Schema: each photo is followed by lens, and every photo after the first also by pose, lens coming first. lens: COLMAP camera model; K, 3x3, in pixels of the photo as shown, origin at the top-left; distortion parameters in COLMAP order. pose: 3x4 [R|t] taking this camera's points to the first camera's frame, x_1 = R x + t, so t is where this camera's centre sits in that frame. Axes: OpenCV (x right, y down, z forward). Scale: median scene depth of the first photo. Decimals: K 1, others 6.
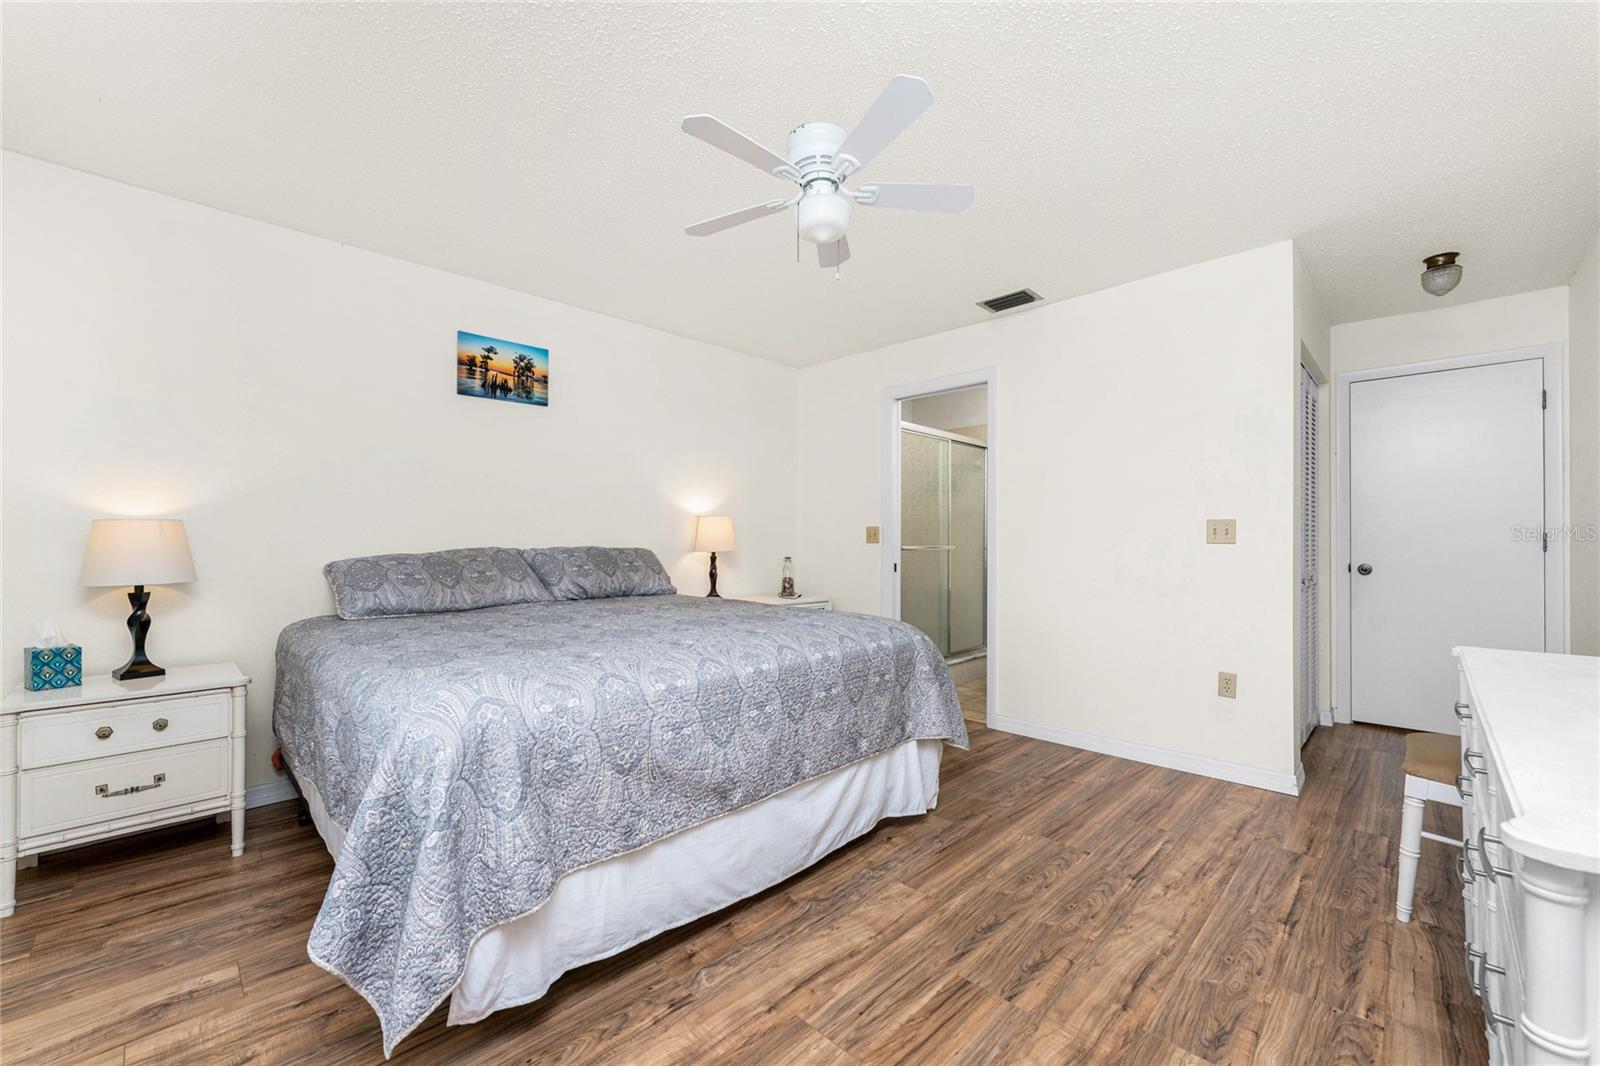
lens RADIAL K [[643.9, 0, 791.4], [0, 643.9, 533.5], [0, 0, 1]] dist [-0.000535, 0.000237]
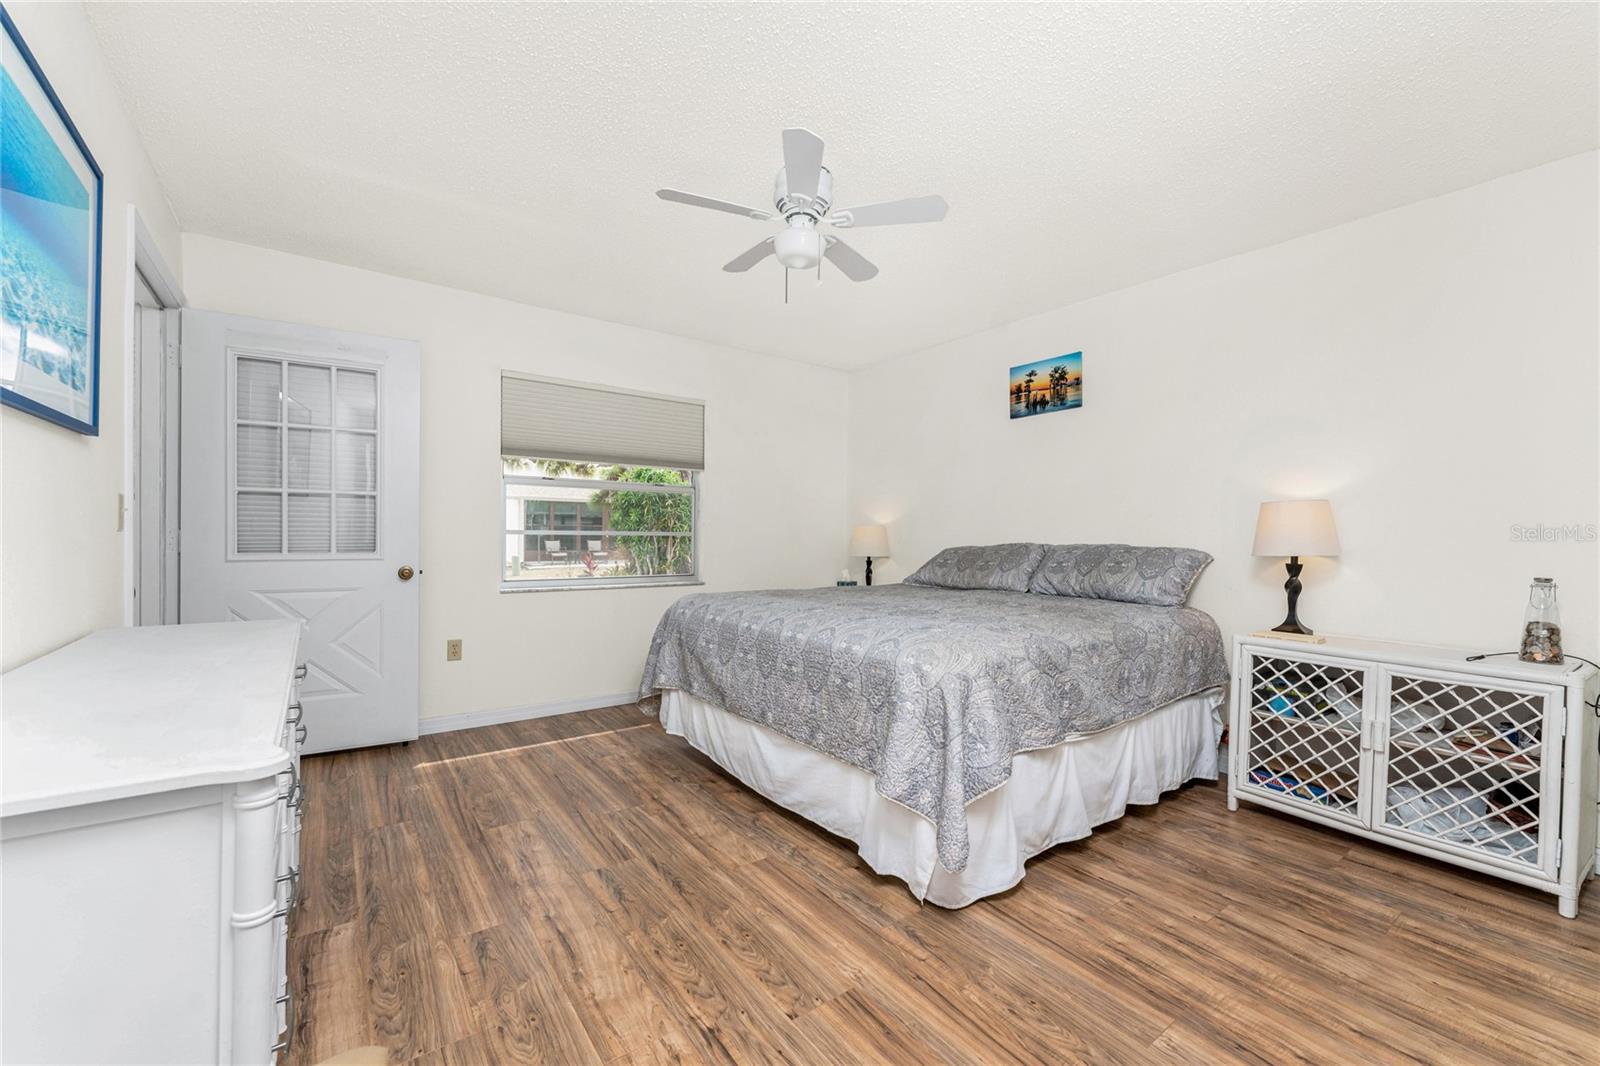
lens RADIAL K [[643.9, 0, 791.4], [0, 643.9, 533.5], [0, 0, 1]] dist [-0.000535, 0.000237]
pose [[-0.158898, -0.003187, -0.987290, 1.137628], [0.000129, 0.999995, -0.003249, 0.012758], [0.987295, -0.000644, -0.158896, 1.139341]]
